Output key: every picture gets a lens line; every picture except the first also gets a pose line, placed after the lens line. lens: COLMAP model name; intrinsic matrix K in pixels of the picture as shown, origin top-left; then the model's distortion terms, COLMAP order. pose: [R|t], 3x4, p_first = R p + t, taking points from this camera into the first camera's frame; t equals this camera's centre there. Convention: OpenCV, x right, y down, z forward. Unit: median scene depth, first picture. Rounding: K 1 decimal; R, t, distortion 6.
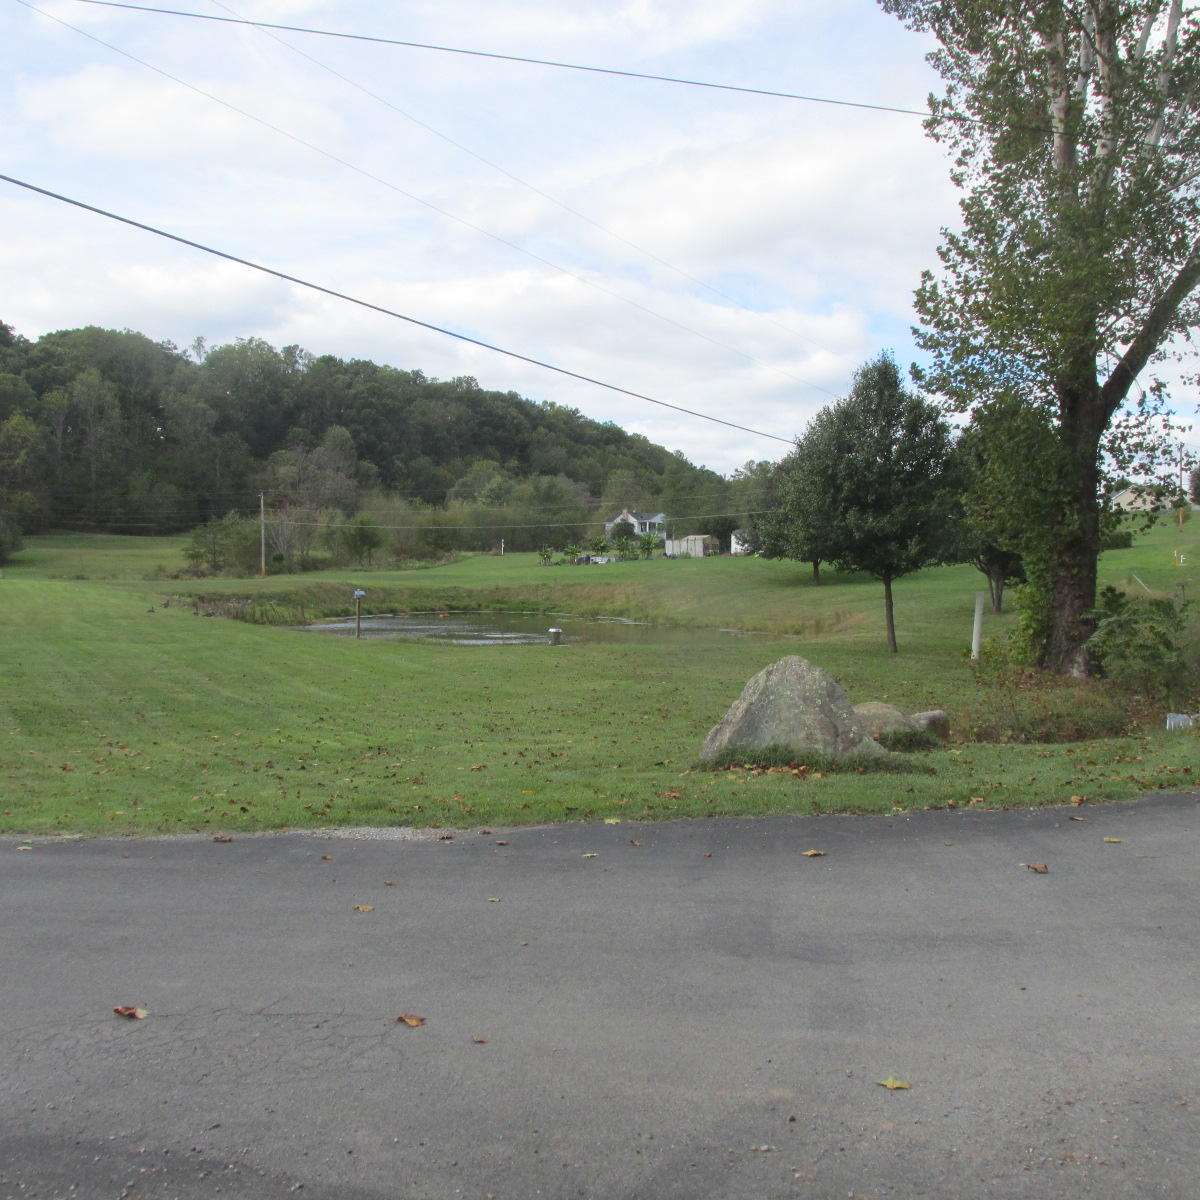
lens RADIAL K [[1334.9, 0, 603.8], [0, 1334.9, 608.9], [0, 0, 1]] dist [-0.030209, 0.000000]
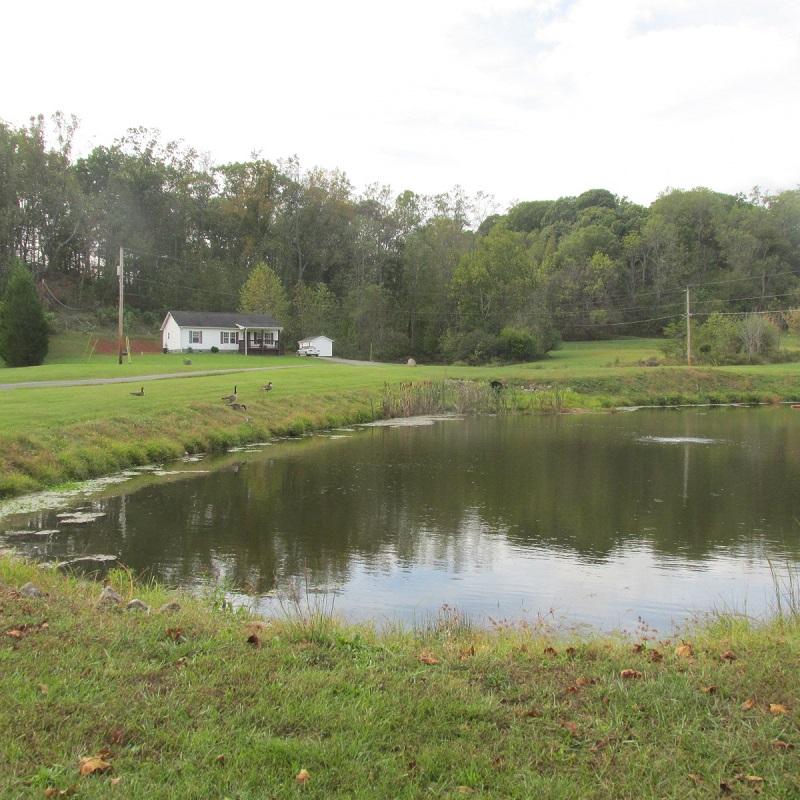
lens RADIAL K [[890.0, 0, 401.3], [0, 890.0, 398.6], [0, 0, 1]] dist [-0.030209, 0.000000]
pose [[0.734110, 0.015692, -0.678849, 0.047873], [-0.013482, 0.999873, 0.008533, -0.000849], [0.678897, 0.002888, 0.734228, 0.245077]]
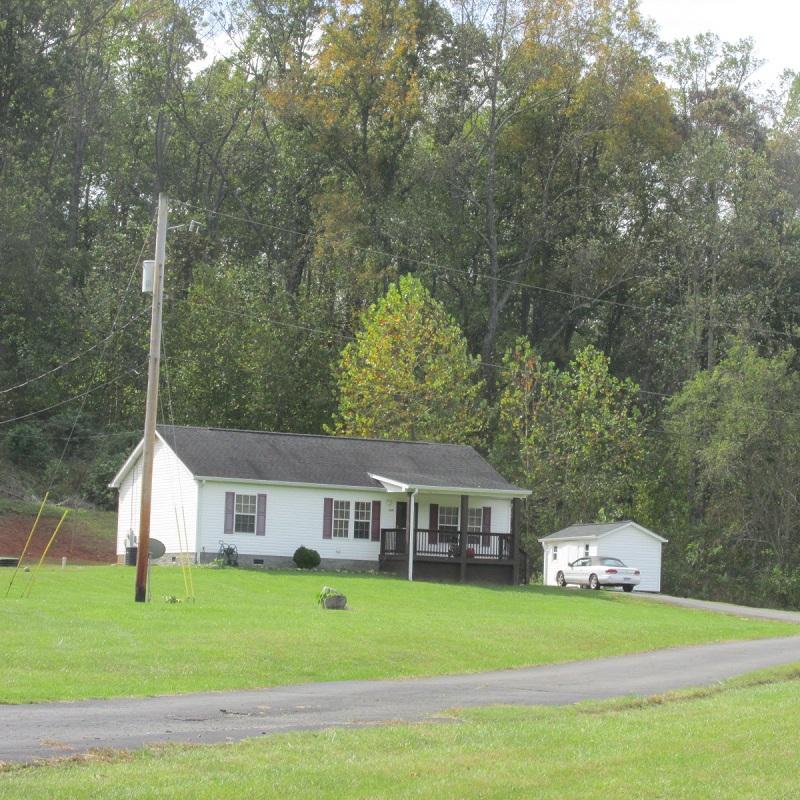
lens RADIAL K [[2789.4, 0, 400.5], [0, 2789.4, 400.0], [0, 0, 1]] dist [-0.037586, 0.000000]
pose [[0.695745, -0.044580, -0.716904, -0.050303], [-0.046126, 0.993239, -0.106529, 0.000320], [0.716806, 0.107185, 0.688985, 0.222373]]
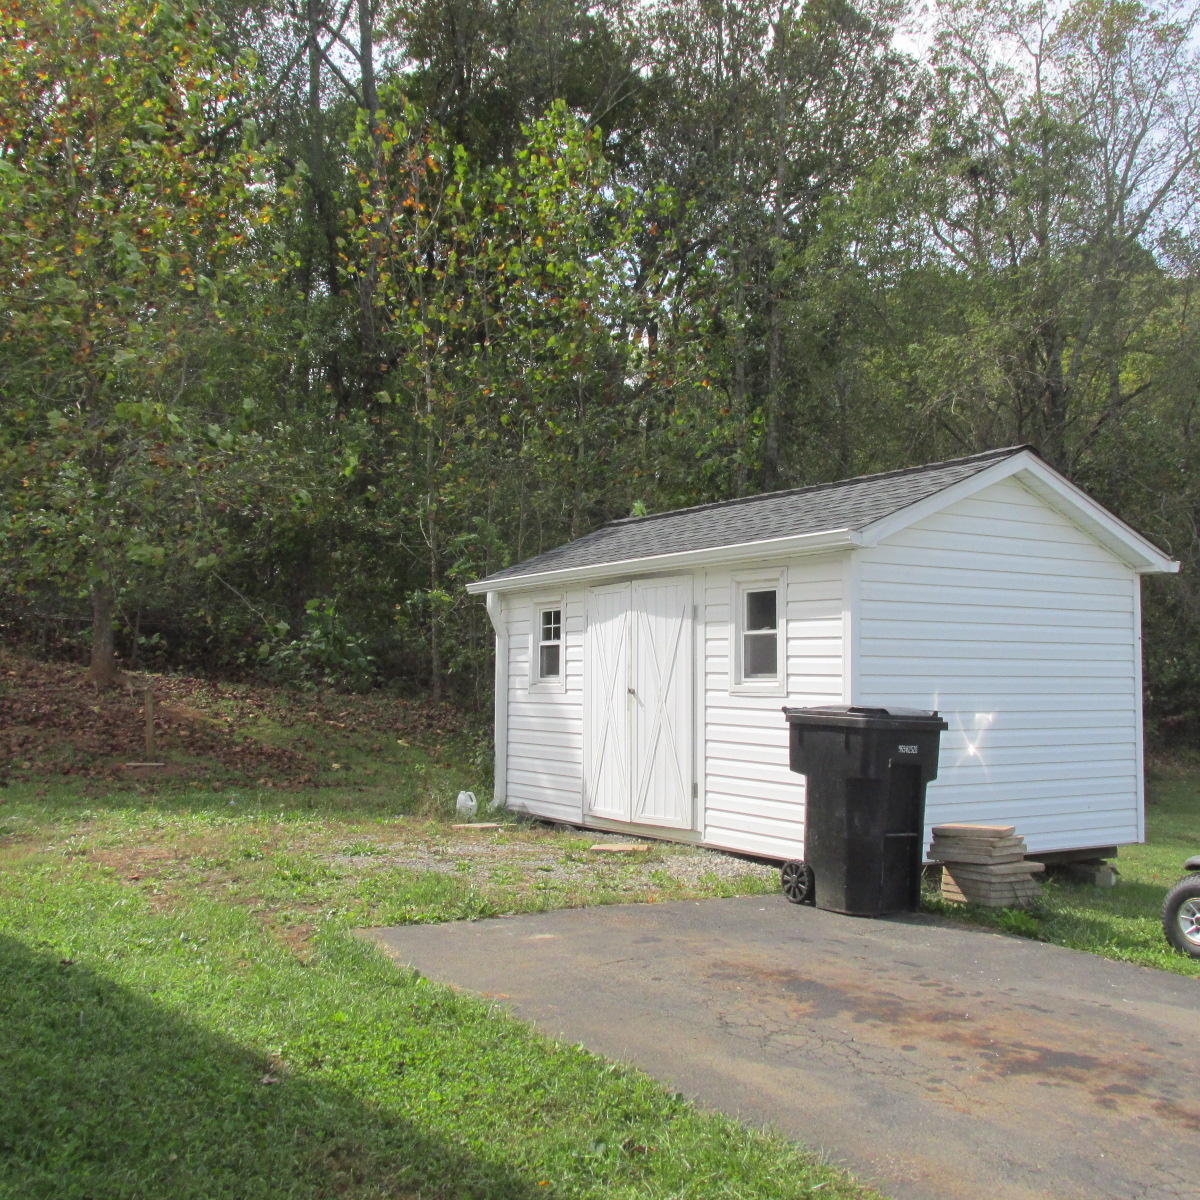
lens RADIAL K [[1334.9, 0, 600.4], [0, 1334.9, 599.7], [0, 0, 1]] dist [-0.030209, 0.000000]
pose [[0.792250, -0.032697, -0.609320, -0.504897], [-0.021177, 0.996488, -0.081009, -0.036462], [0.609829, 0.077083, 0.788776, 0.707306]]
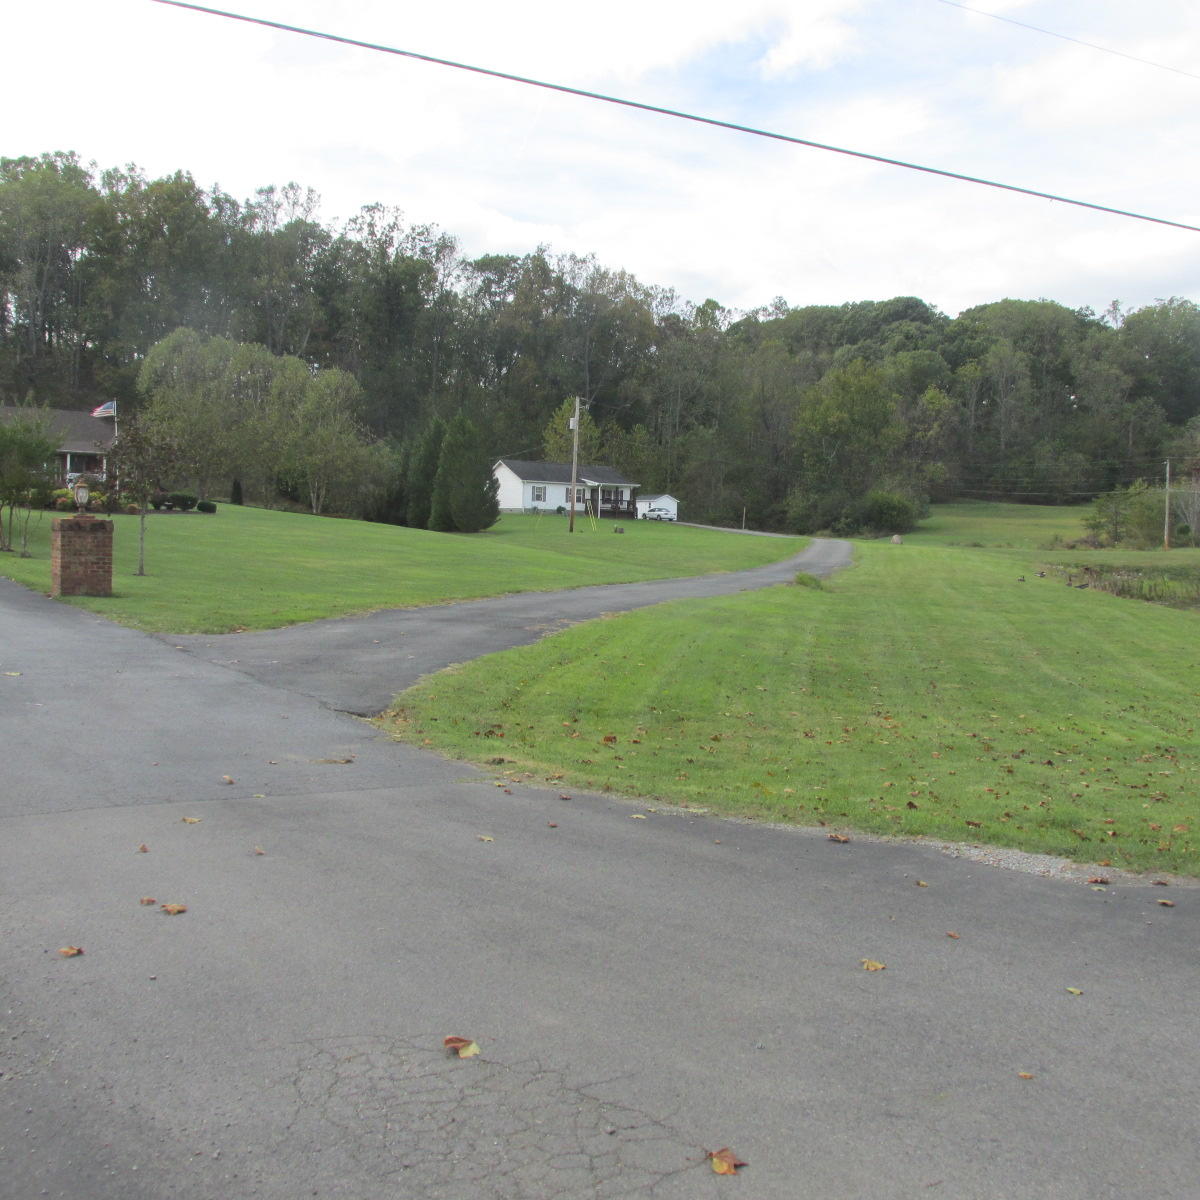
lens RADIAL K [[1334.9, 0, 596.0], [0, 1334.9, 595.4], [0, 0, 1]] dist [-0.030209, 0.000000]
pose [[0.786642, 0.046308, -0.615670, 0.005372], [-0.038667, 0.998921, 0.025729, -0.000057], [0.616197, 0.003567, 0.787584, 0.010185]]
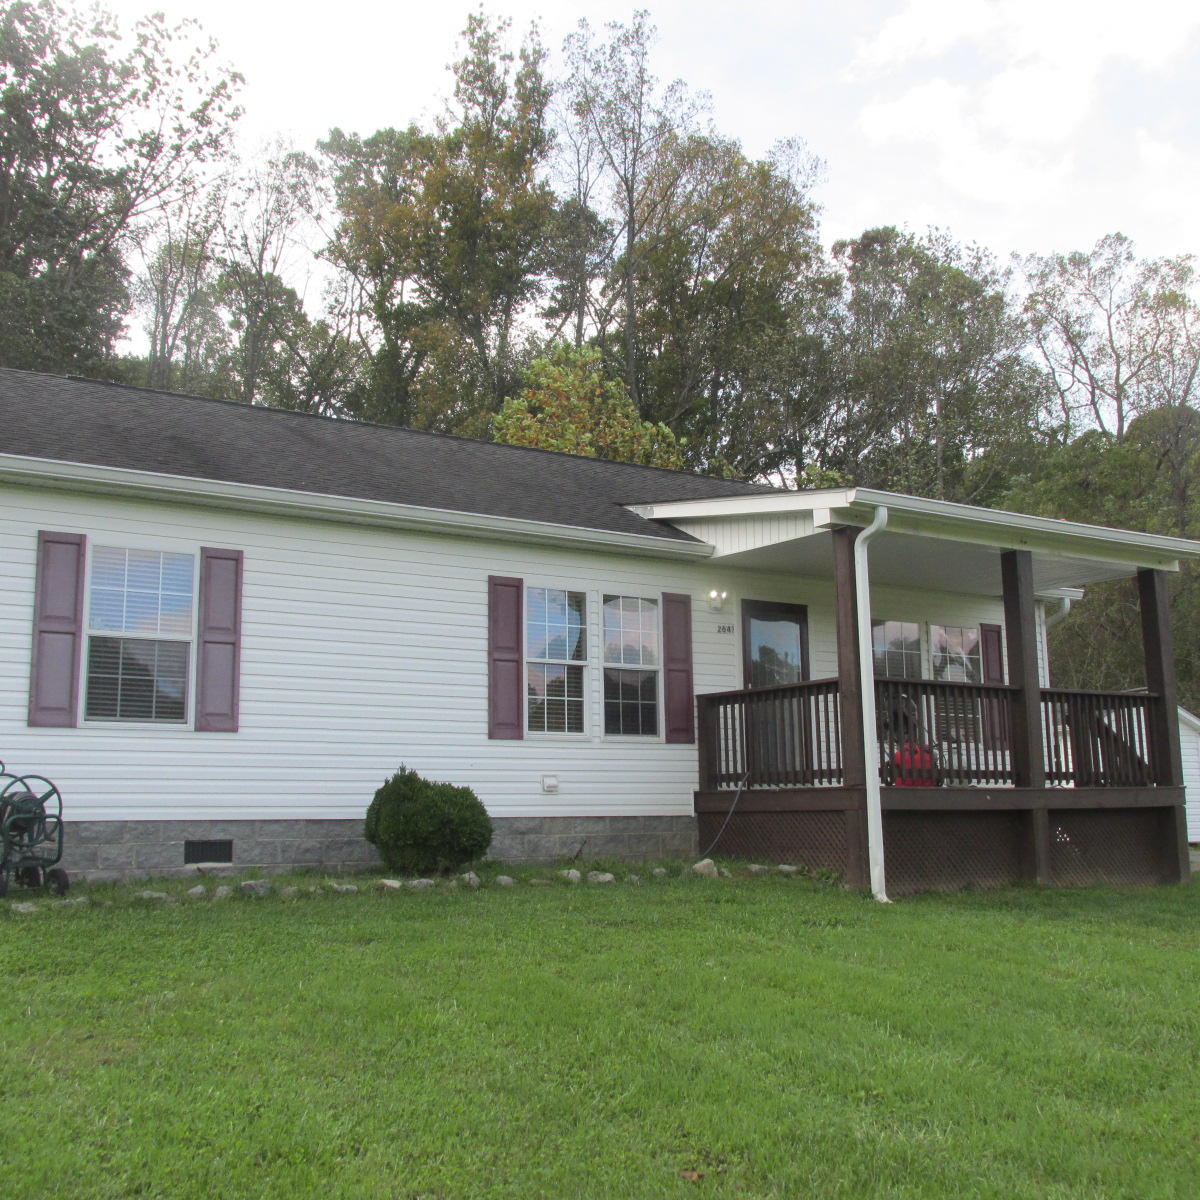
lens RADIAL K [[1334.9, 0, 597.4], [0, 1334.9, 605.4], [0, 0, 1]] dist [-0.030209, 0.000000]
pose [[0.762170, -0.124771, -0.635239, -0.475751], [0.005260, 0.982412, -0.186651, -0.029170], [0.647355, 0.138918, 0.749422, 0.606053]]
